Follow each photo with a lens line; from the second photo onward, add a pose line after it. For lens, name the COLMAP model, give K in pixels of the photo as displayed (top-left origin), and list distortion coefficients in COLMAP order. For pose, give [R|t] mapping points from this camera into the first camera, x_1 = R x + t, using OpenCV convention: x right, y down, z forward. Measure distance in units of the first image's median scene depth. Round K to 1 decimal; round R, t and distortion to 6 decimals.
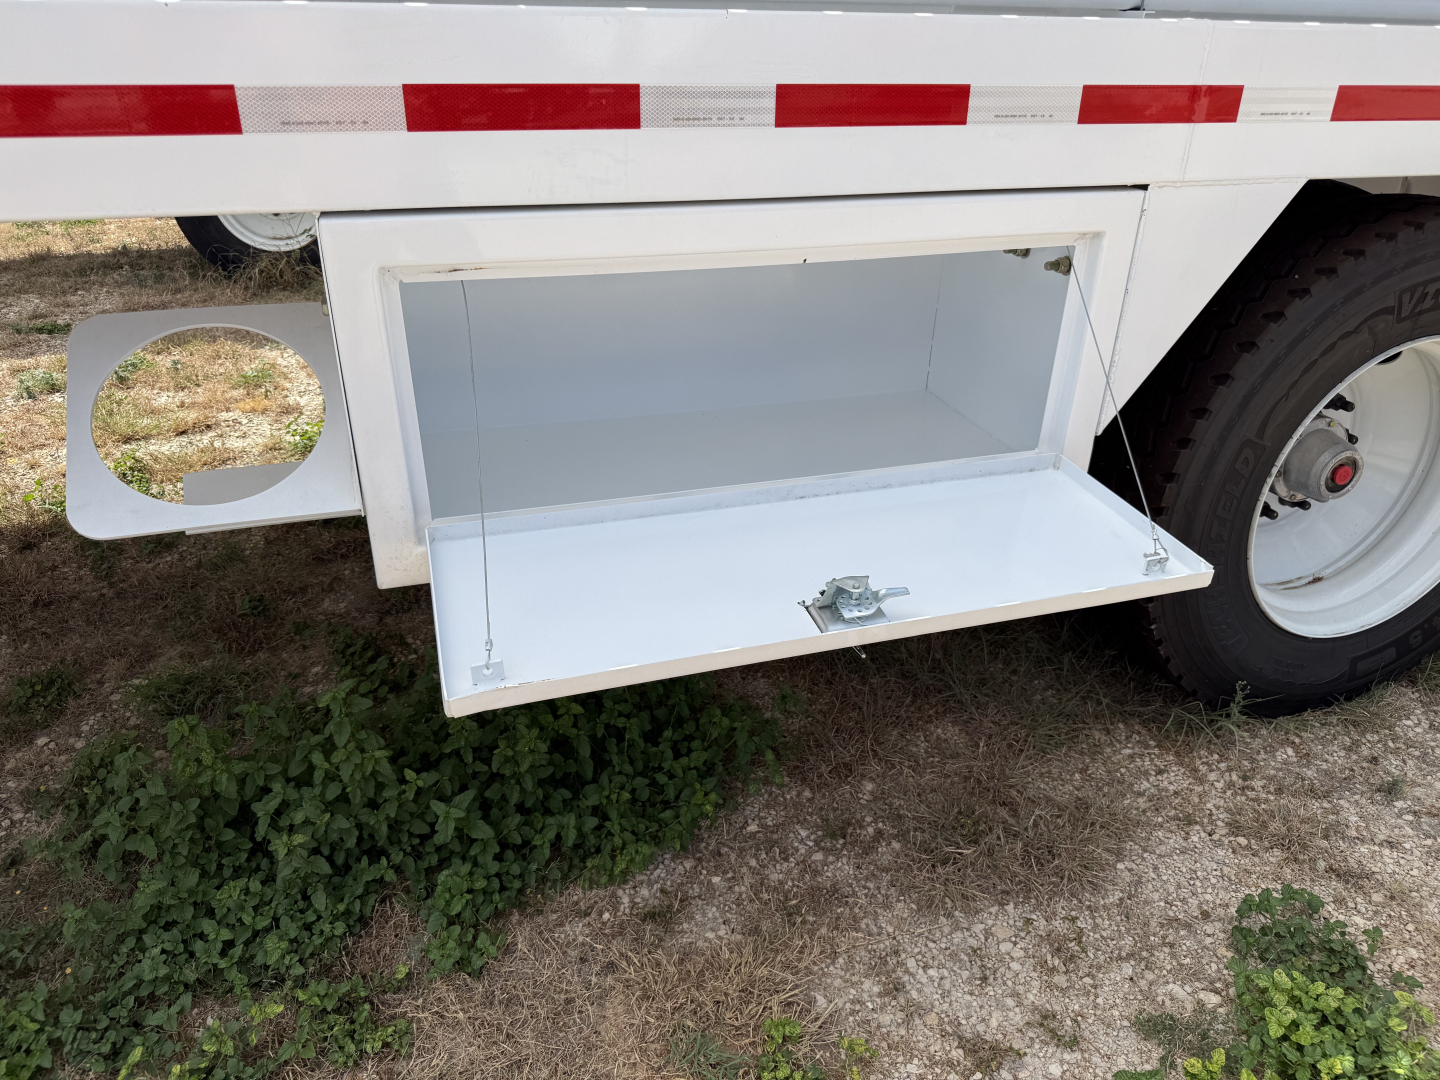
lens RADIAL K [[1017.5, 0, 720.0], [0, 1017.5, 540.0], [0, 0, 1]] dist [0.041889, -0.067146]
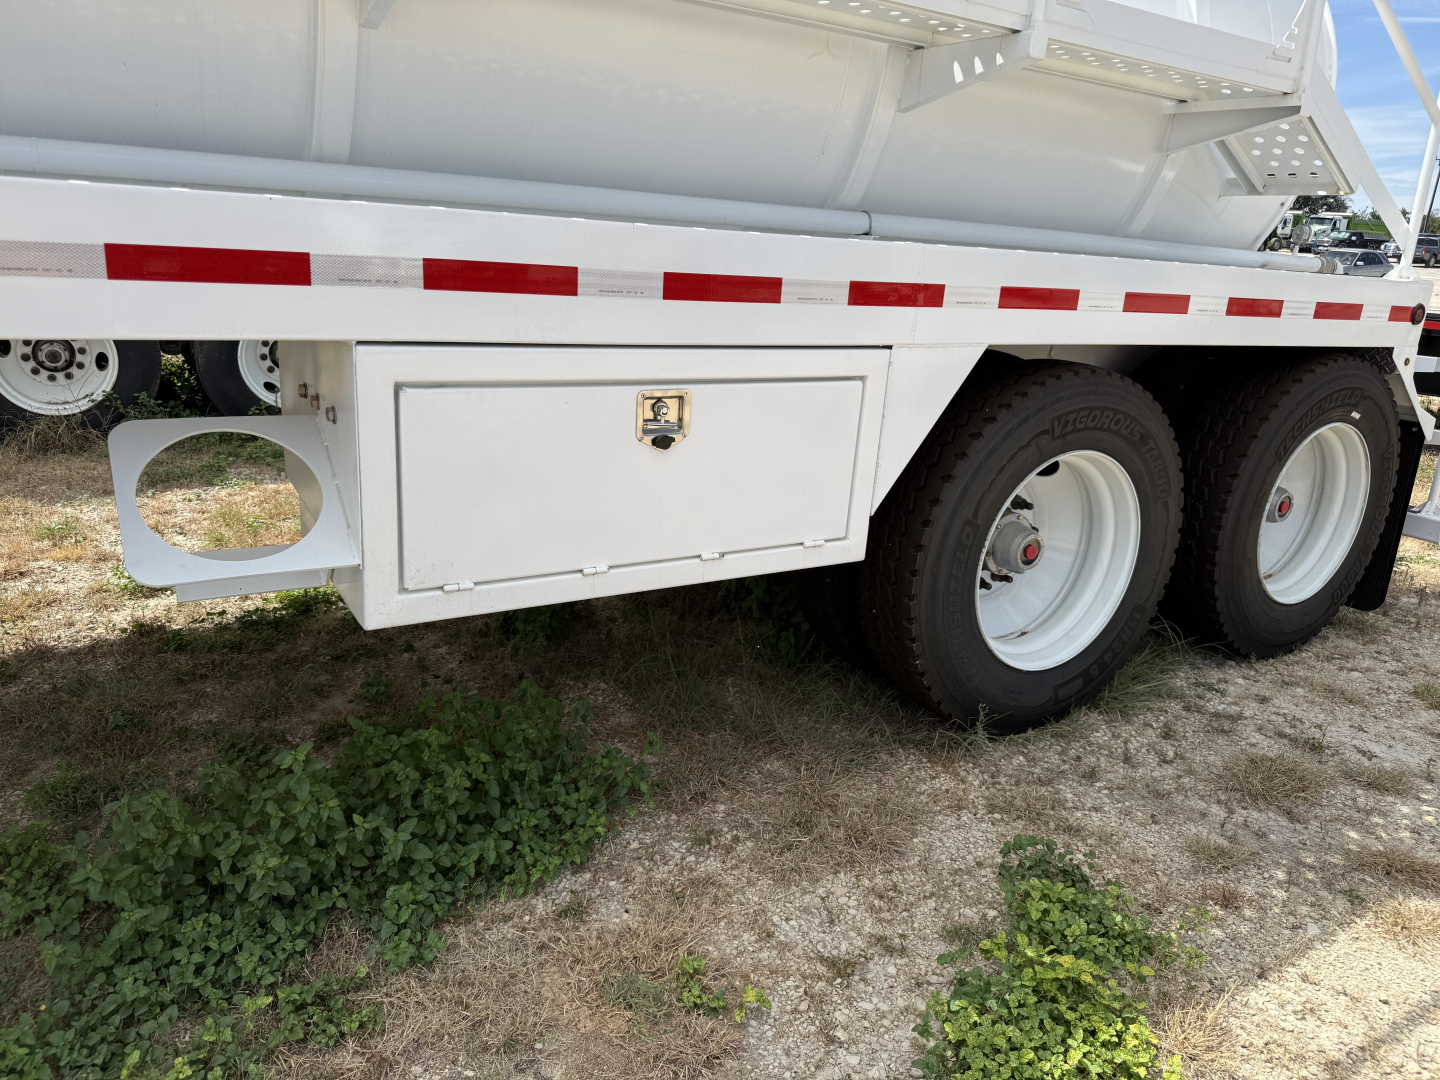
lens RADIAL K [[1036.5, 0, 714.8], [0, 1036.5, 548.4], [0, 0, 1]] dist [0.132427, -0.183714]
pose [[0.968464, -0.023773, 0.248018, -0.193963], [0.066676, 0.983860, -0.166053, 0.160556], [-0.240067, 0.177353, 0.954418, -0.308911]]
